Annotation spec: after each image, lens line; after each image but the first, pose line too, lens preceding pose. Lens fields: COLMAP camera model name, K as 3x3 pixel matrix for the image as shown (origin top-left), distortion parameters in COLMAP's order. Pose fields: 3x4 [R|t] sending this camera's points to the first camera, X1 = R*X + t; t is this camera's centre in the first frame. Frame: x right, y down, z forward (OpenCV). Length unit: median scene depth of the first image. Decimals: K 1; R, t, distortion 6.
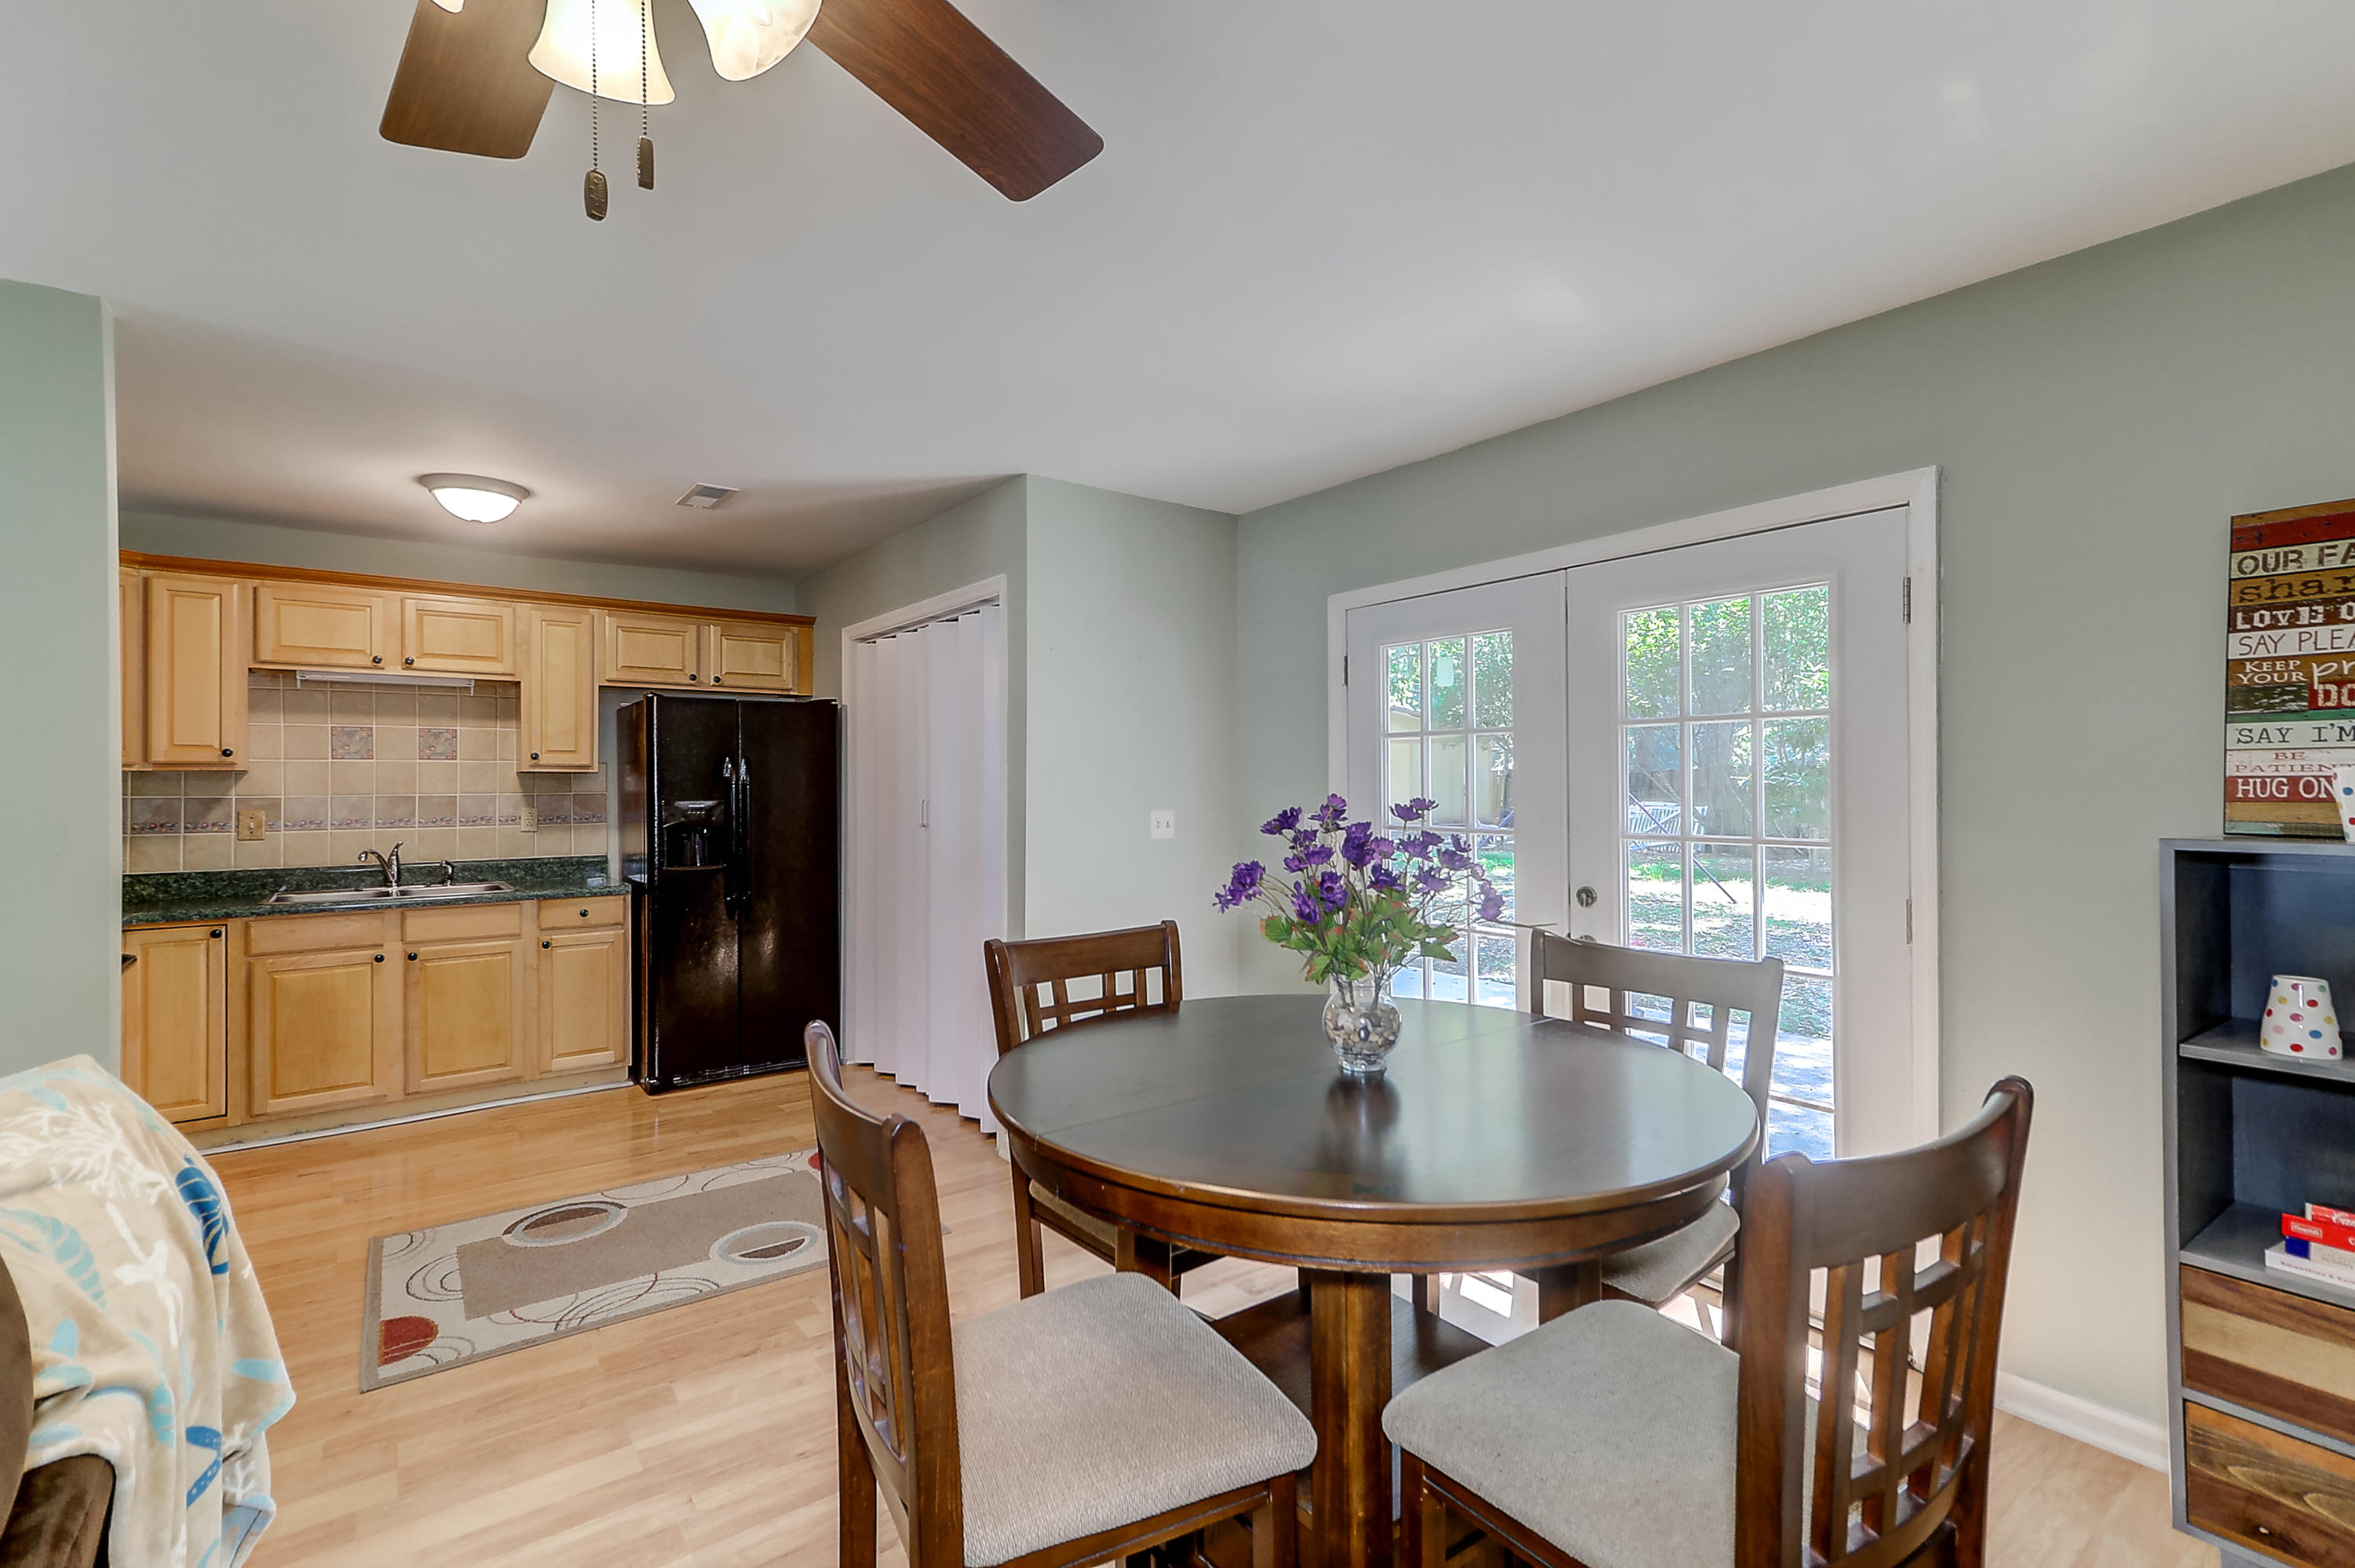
lens RADIAL K [[1067.9, 0, 1167.6], [0, 1067.9, 775.8], [0, 0, 1]] dist [0.019172, -0.000662]
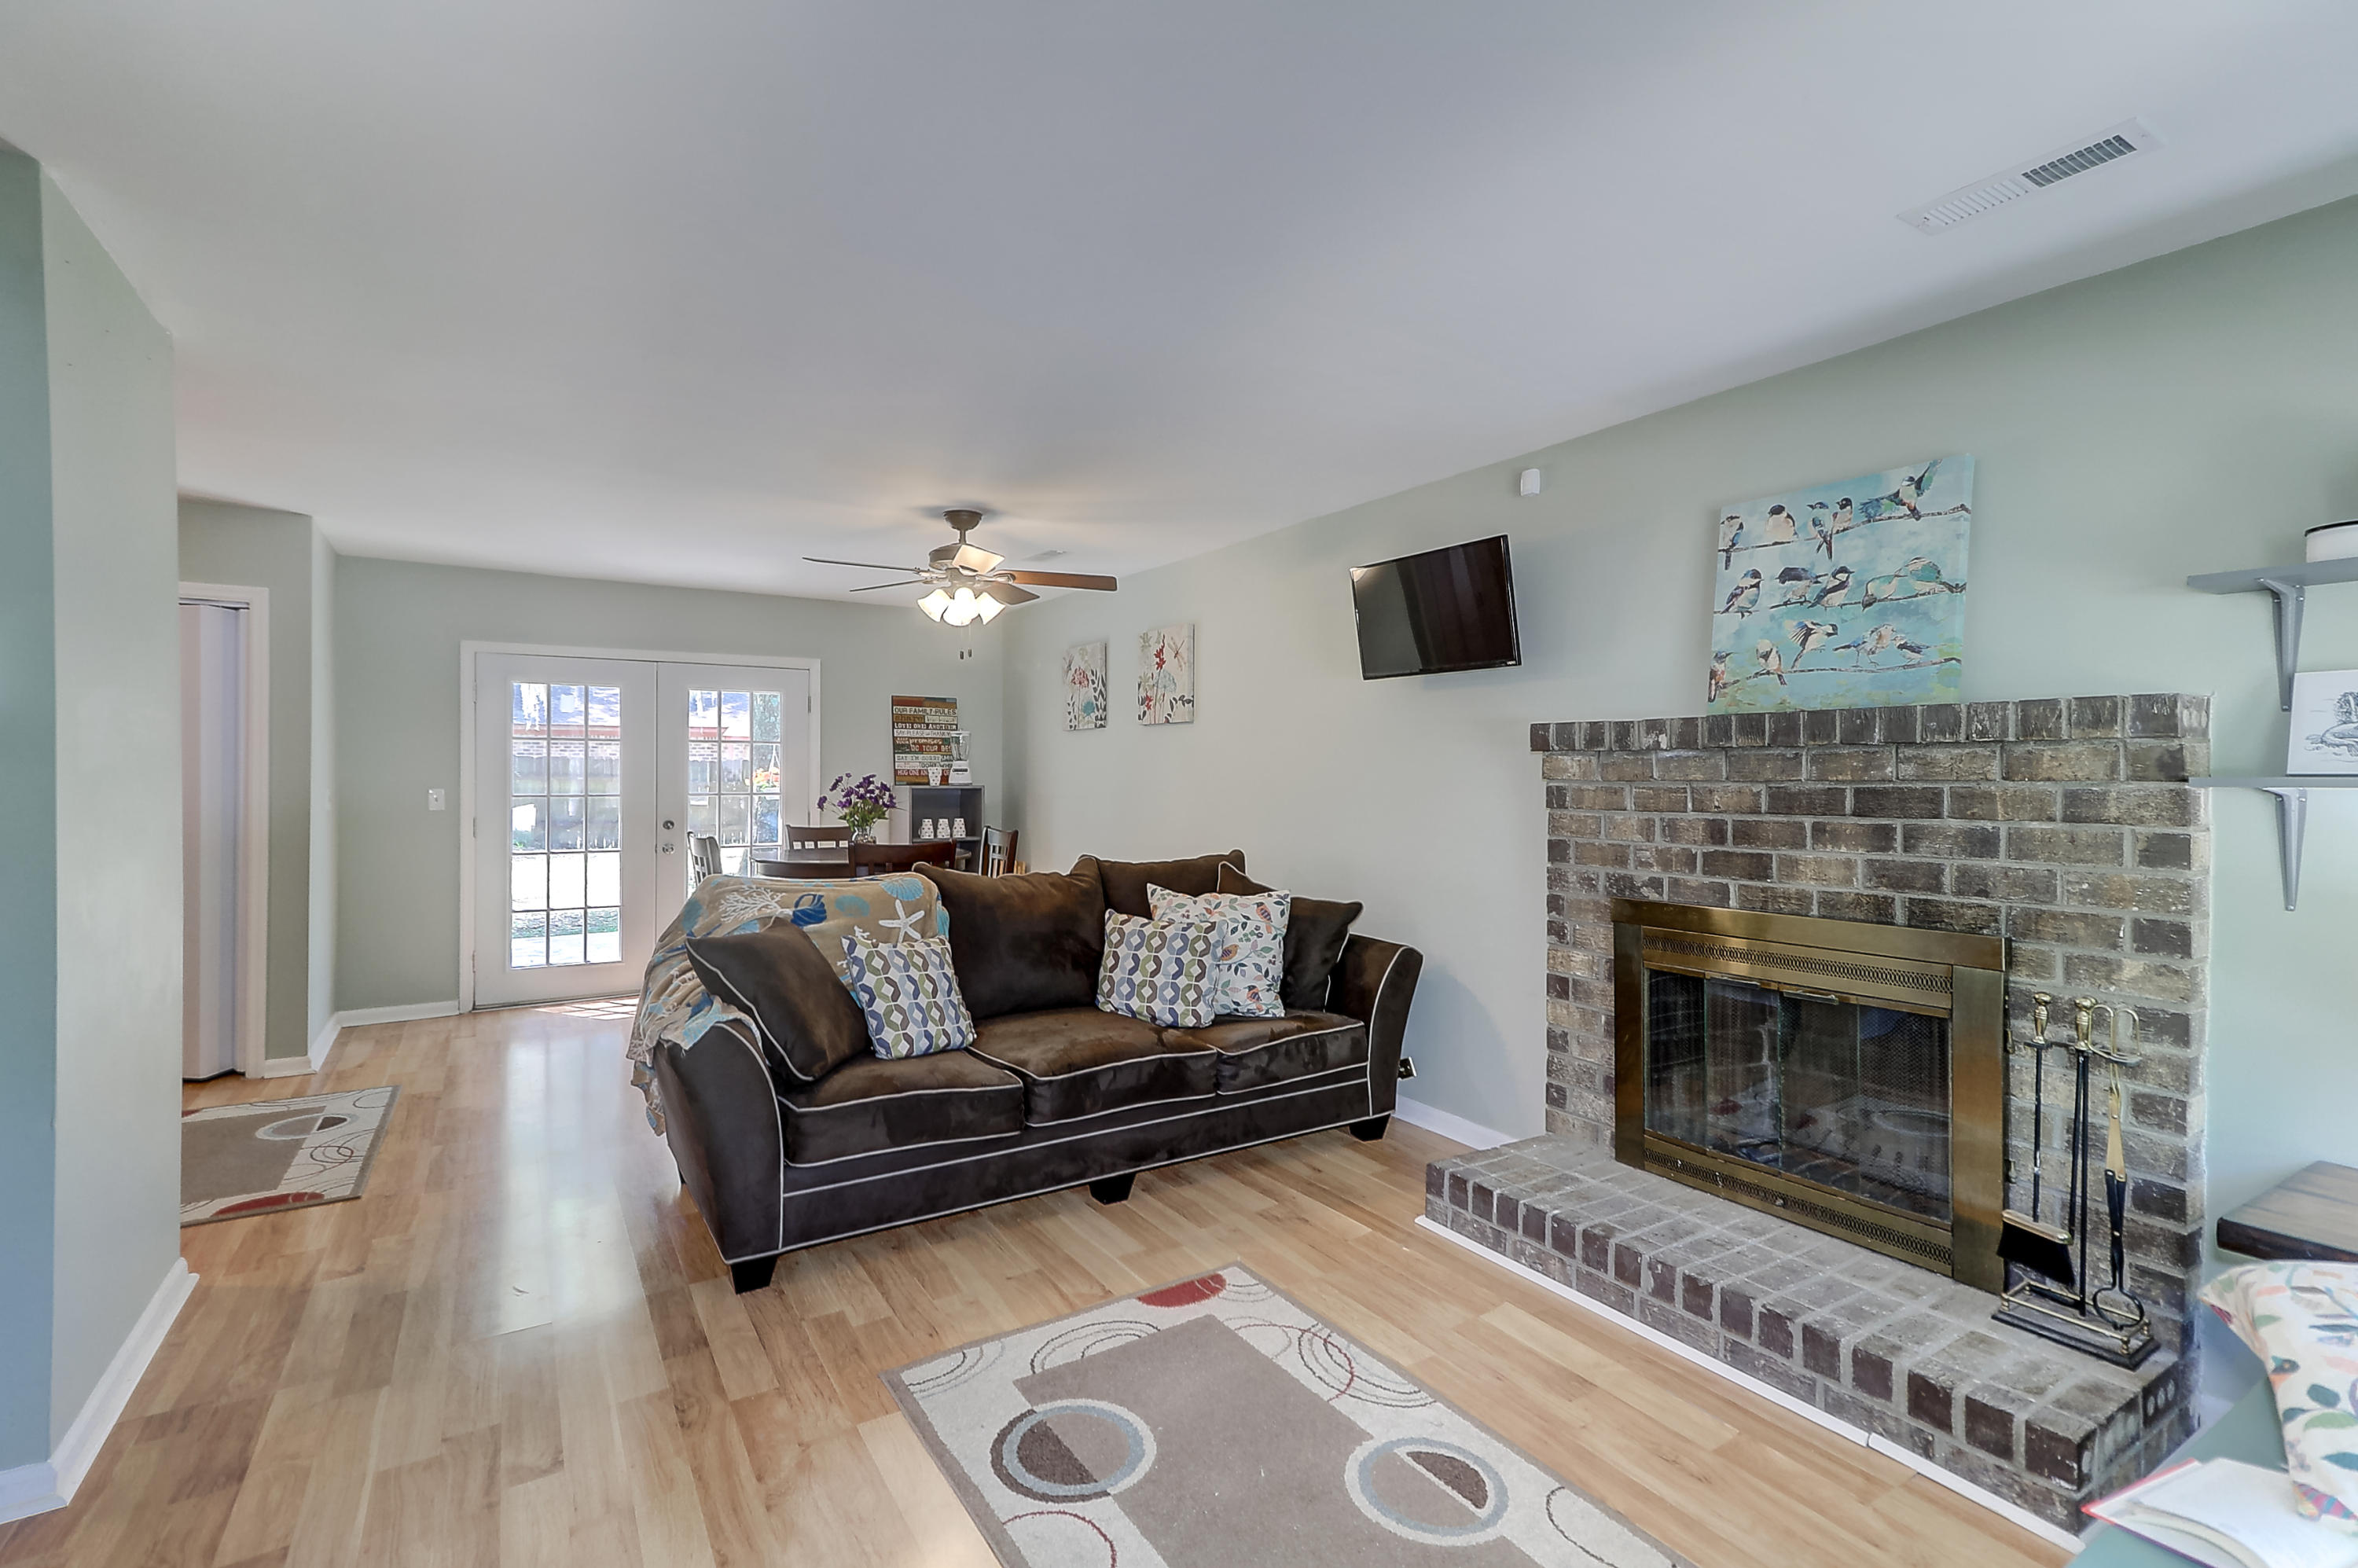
lens RADIAL K [[1068.0, 0, 1165.2], [0, 1068.0, 778.6], [0, 0, 1]] dist [0.026905, -0.005438]
pose [[0.083016, -0.001060, 0.996548, -1.100000], [-0.012037, 0.999925, 0.002066, 0.005877], [-0.996476, -0.012167, 0.082997, -0.079035]]
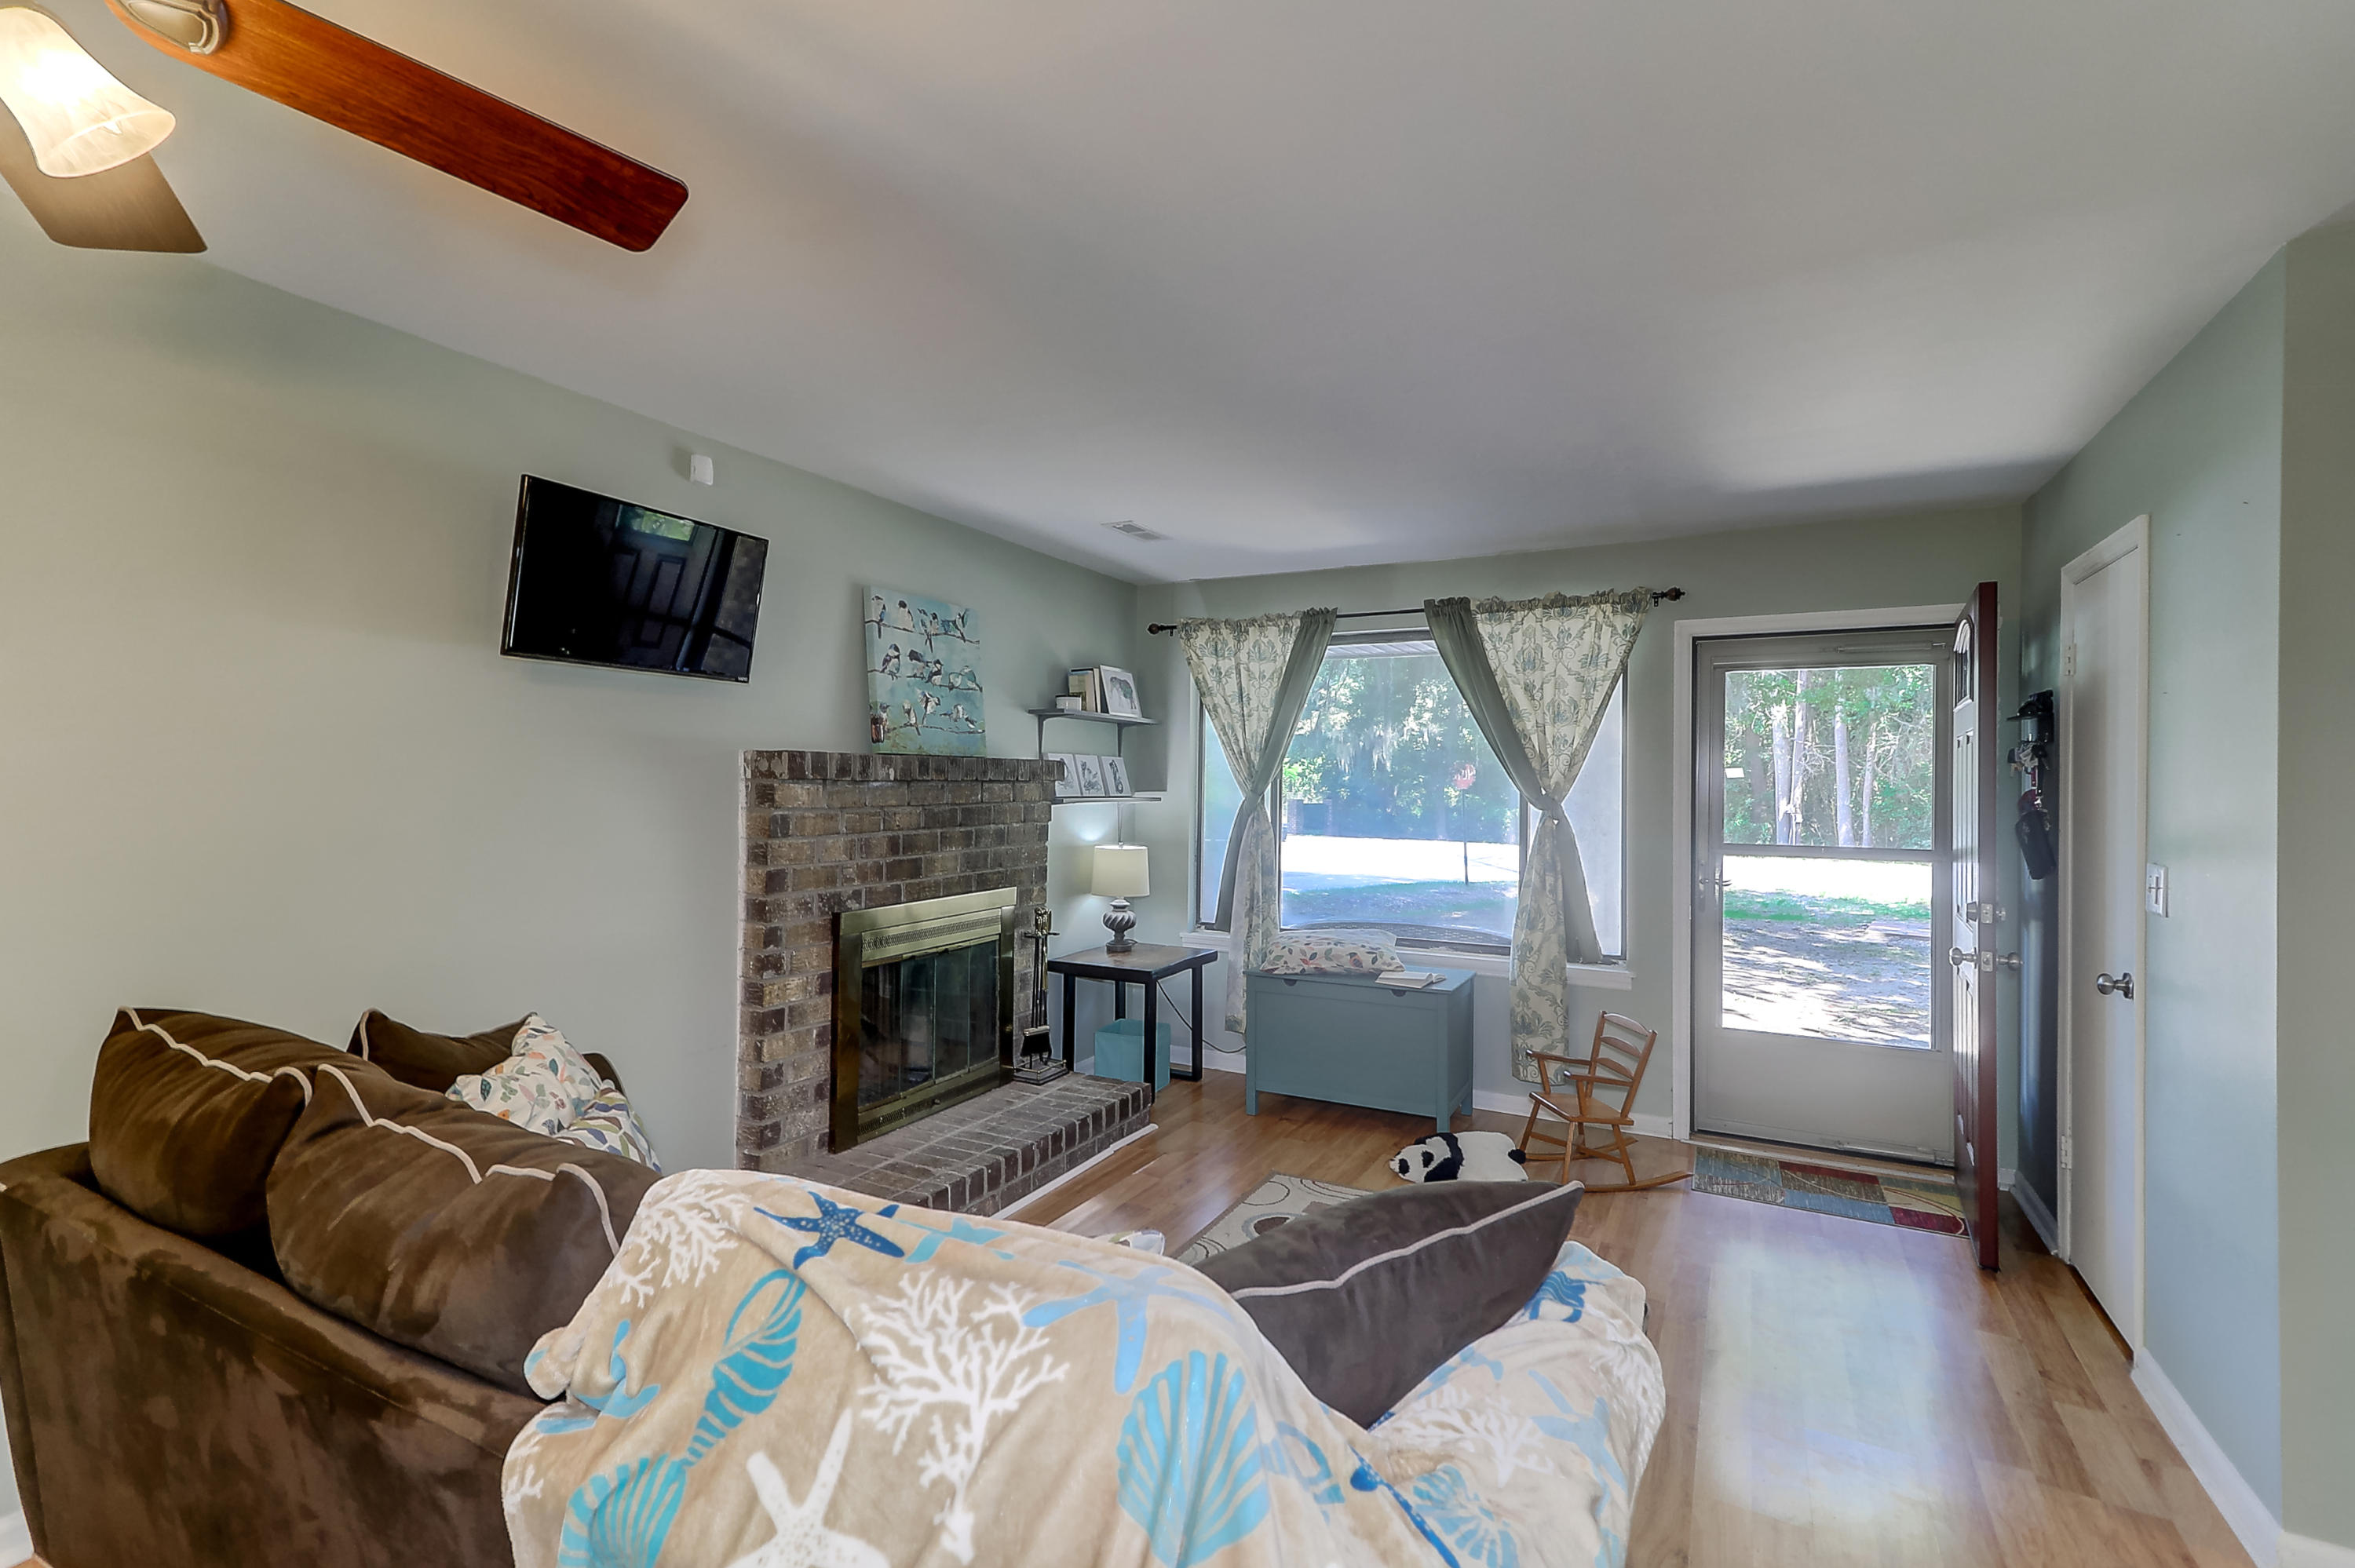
lens RADIAL K [[1067.9, 0, 1167.6], [0, 1067.9, 775.8], [0, 0, 1]] dist [0.019172, -0.000662]
pose [[-0.903926, -0.007967, -0.427615, -0.237514], [-0.003211, 0.999925, -0.011843, -0.009686], [0.427677, -0.009332, -0.903883, 0.494461]]
